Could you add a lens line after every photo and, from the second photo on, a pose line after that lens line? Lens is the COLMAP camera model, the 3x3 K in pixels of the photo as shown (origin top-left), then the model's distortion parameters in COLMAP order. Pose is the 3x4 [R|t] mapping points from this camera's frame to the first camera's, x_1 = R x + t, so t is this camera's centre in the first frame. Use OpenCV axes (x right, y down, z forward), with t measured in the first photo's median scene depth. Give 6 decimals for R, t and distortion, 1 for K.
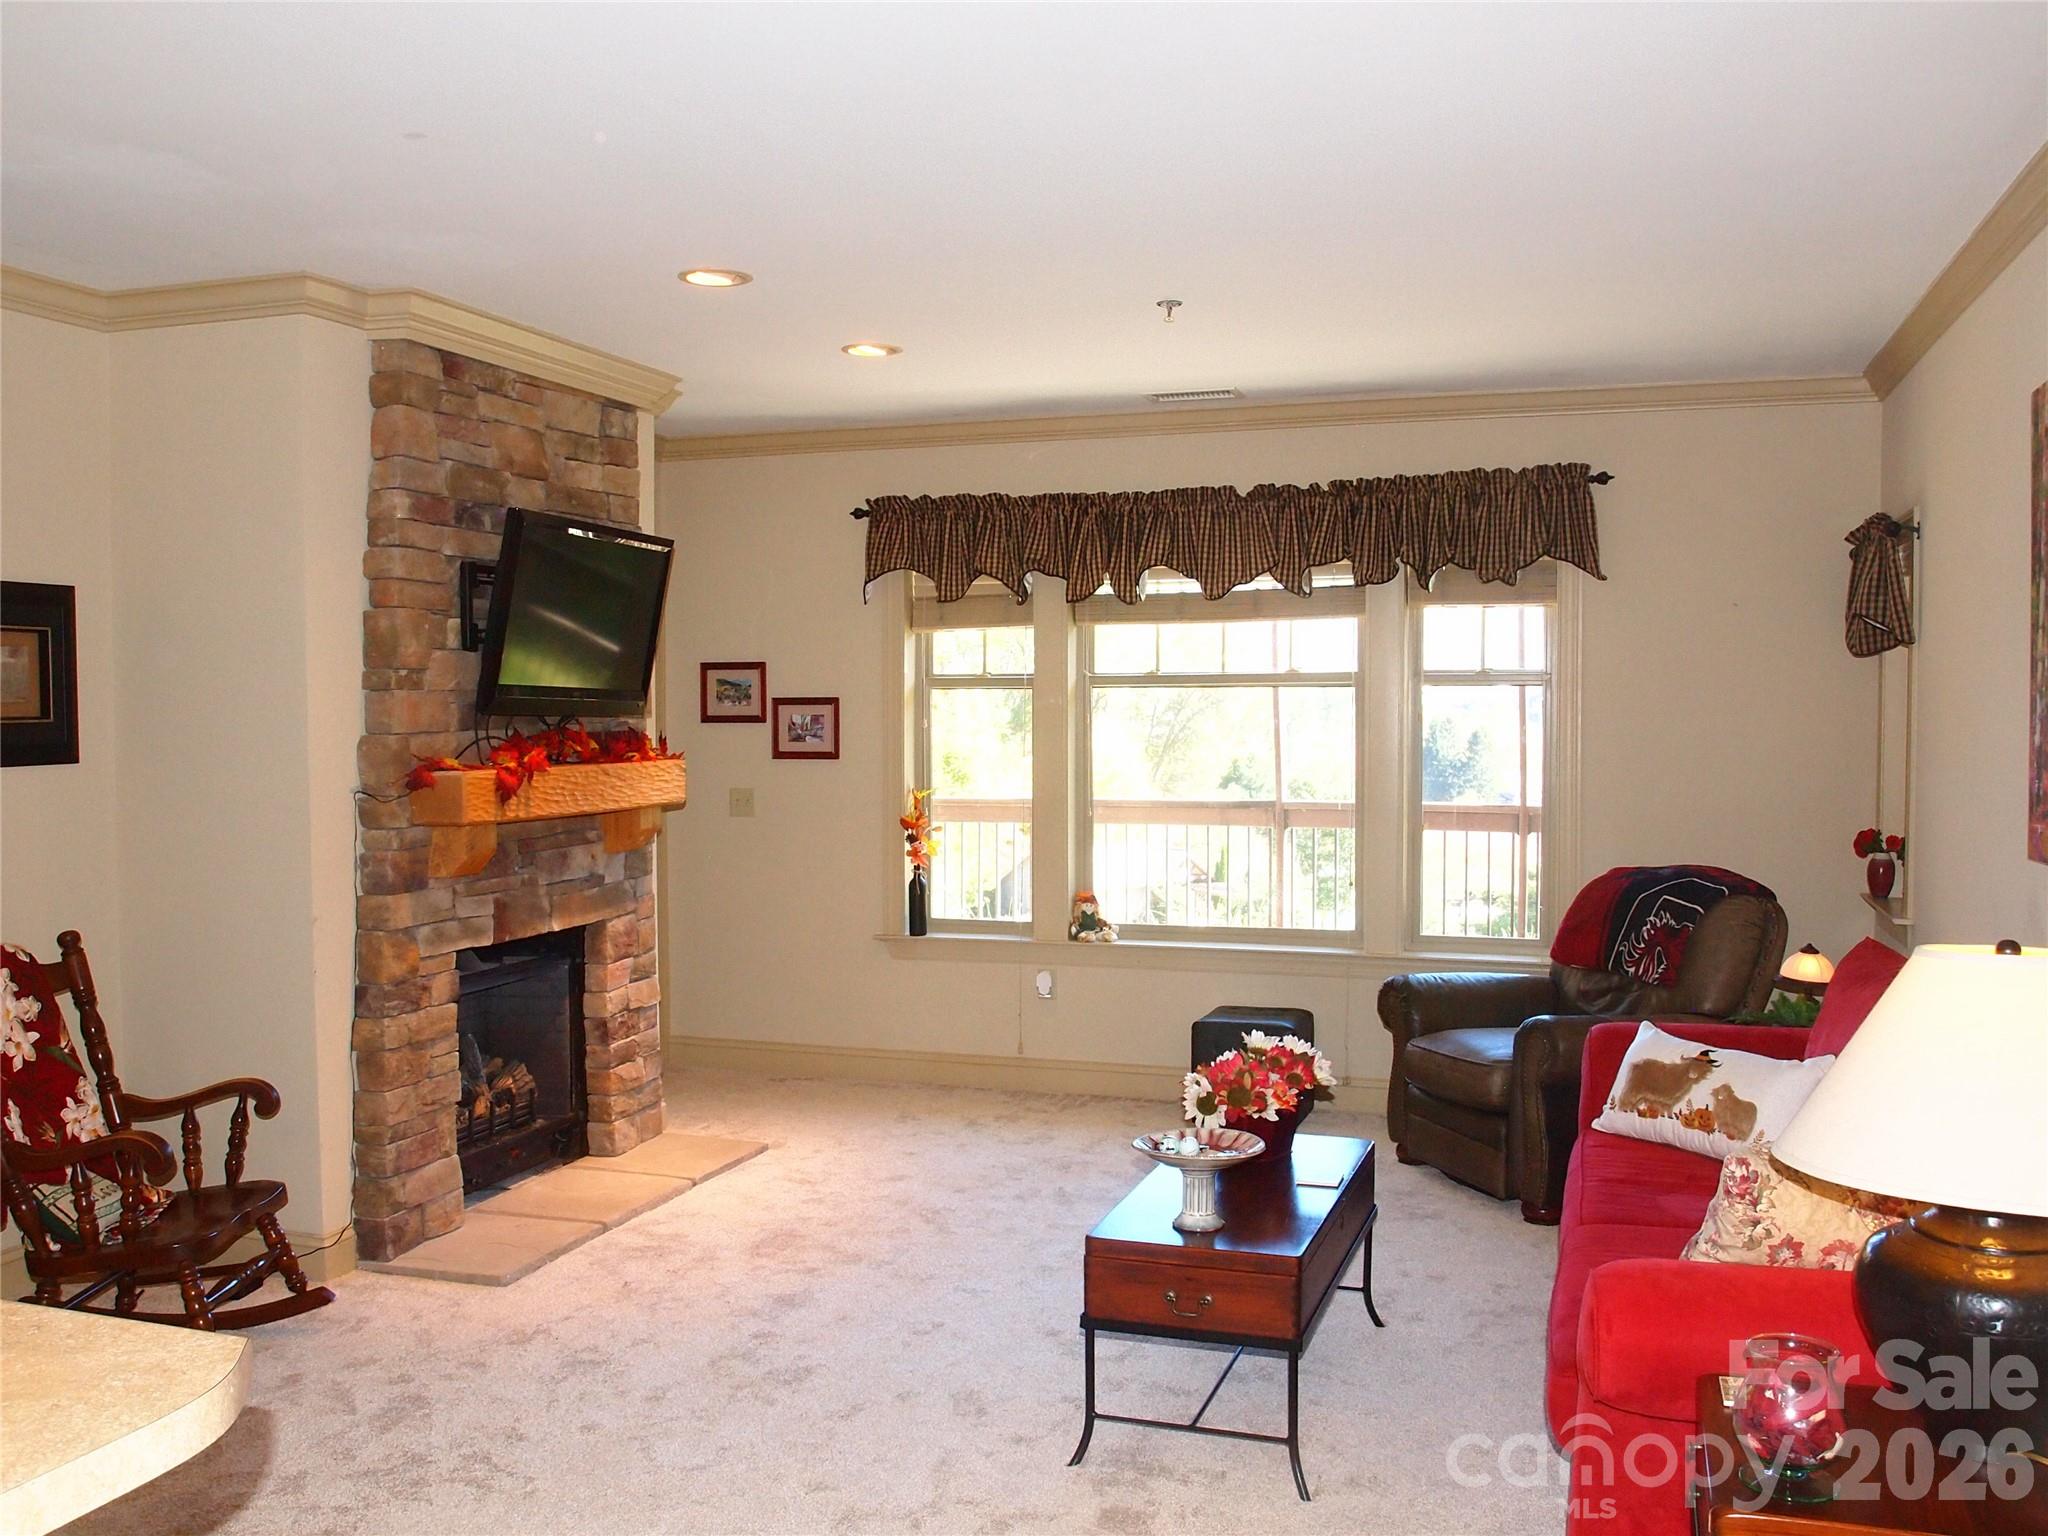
lens RADIAL K [[1653.5, 0, 1003.3], [0, 1653.5, 773.9], [0, 0, 1]] dist [-0.099028, 0.060796]
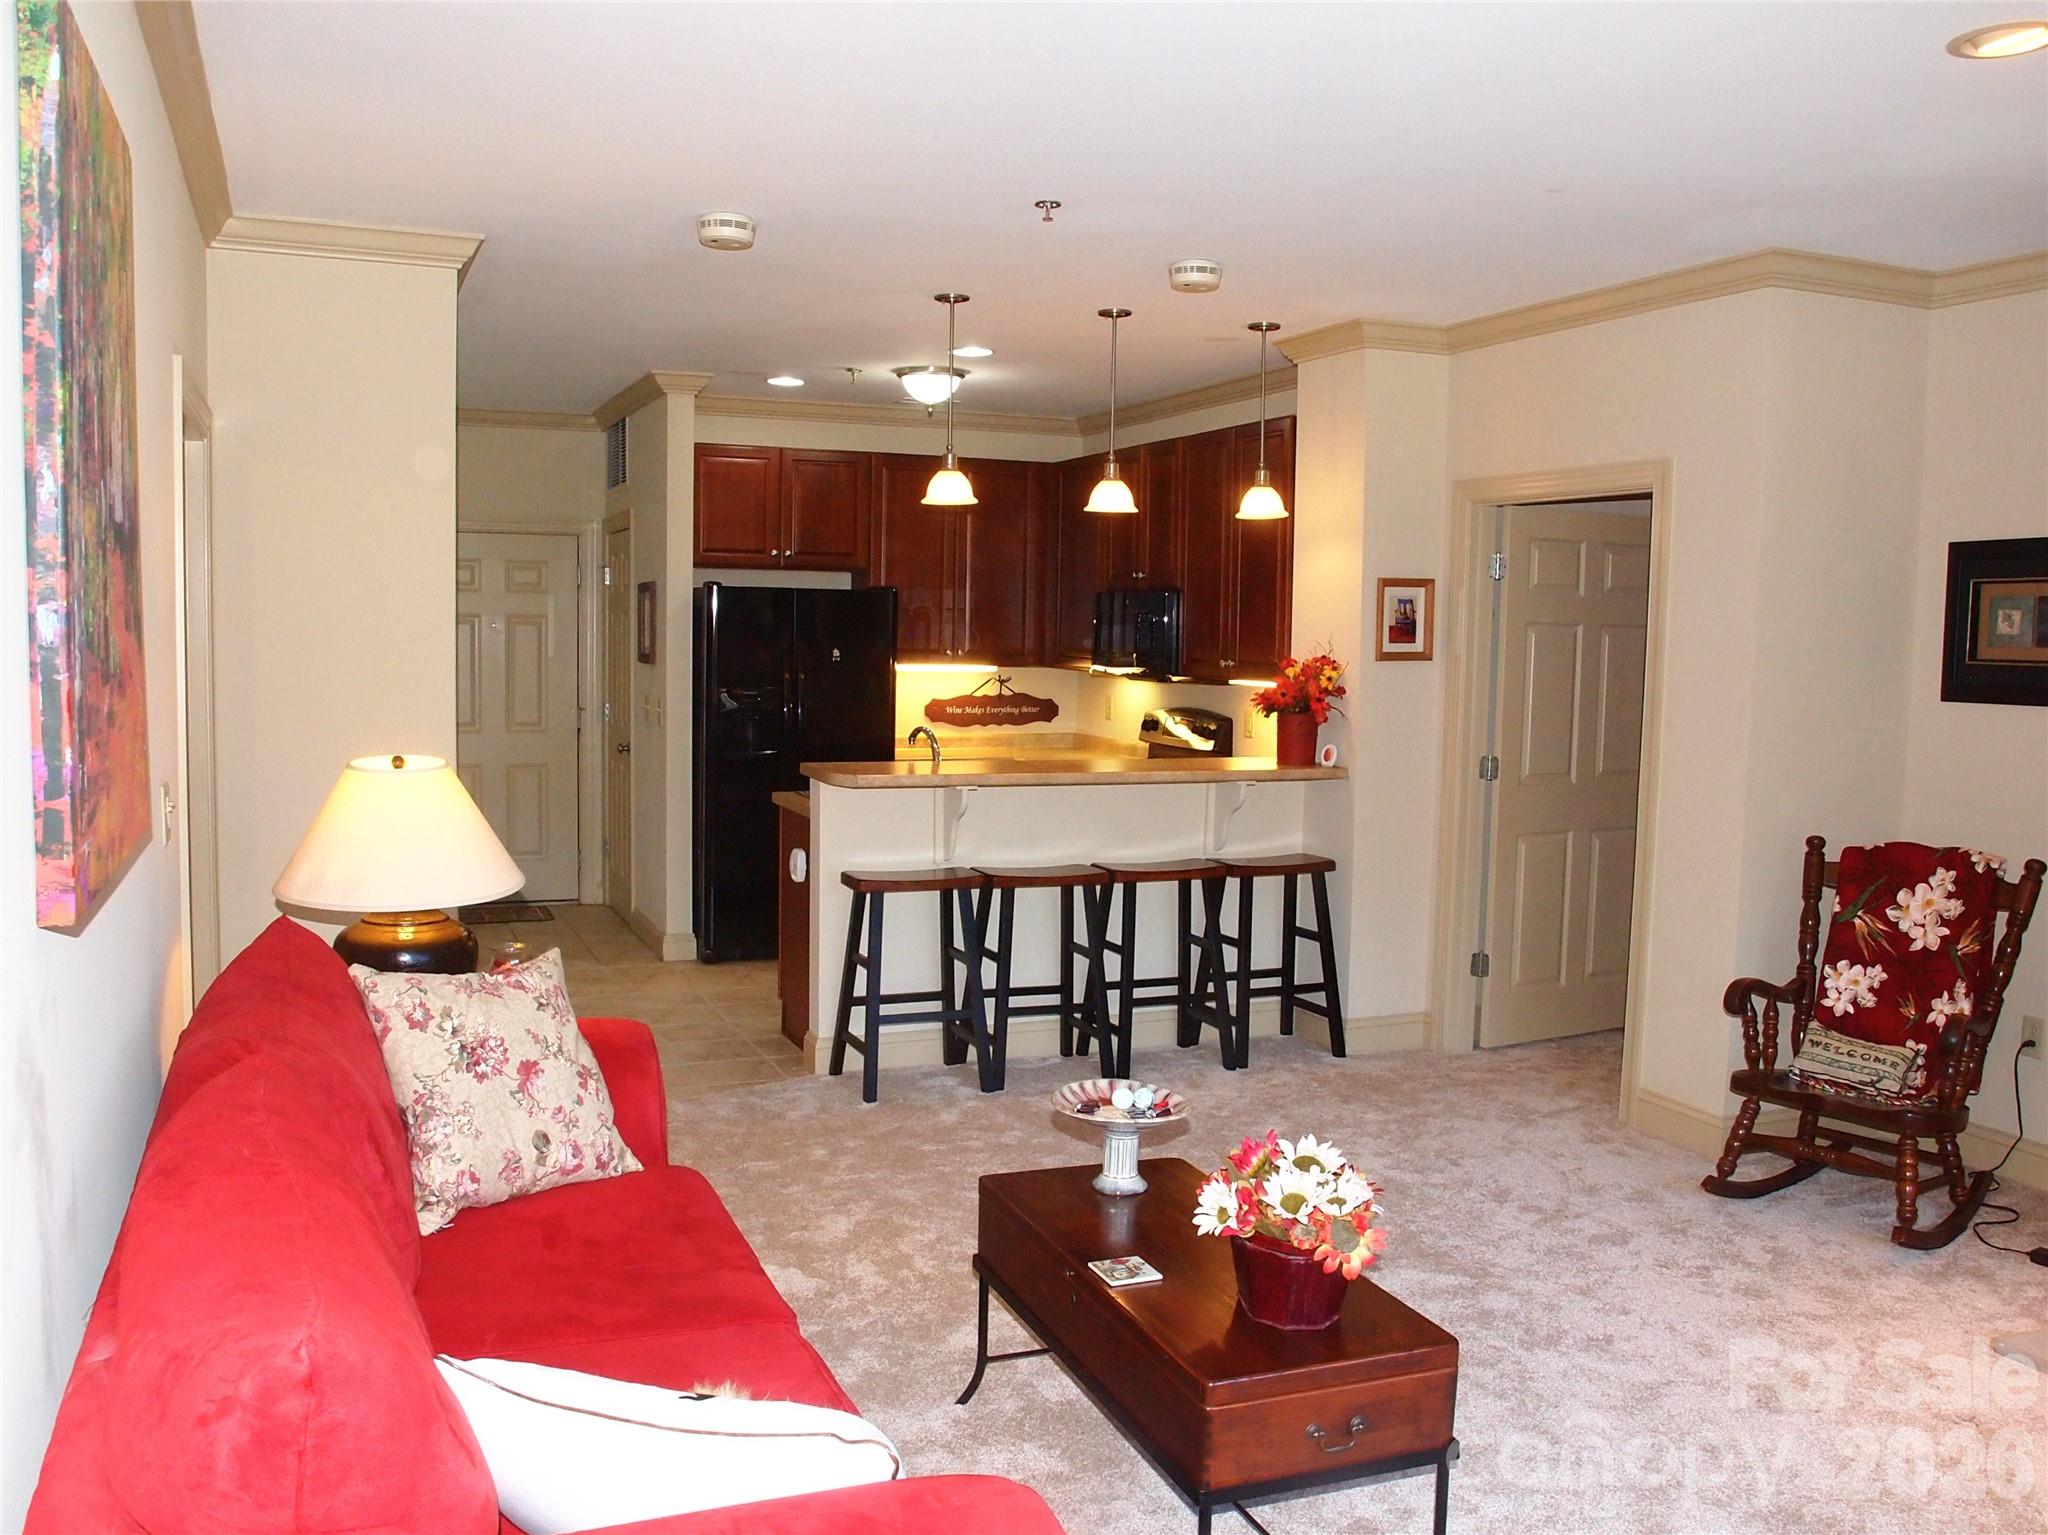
lens RADIAL K [[1700.6, 0, 982.2], [0, 1700.6, 770.8], [0, 0, 1]] dist [-0.134688, 0.099212]
pose [[-0.742150, 0.047190, -0.668570, 0.700165], [-0.043648, 0.991998, 0.118470, -0.062235], [0.668811, 0.117104, -0.734152, 1.387534]]
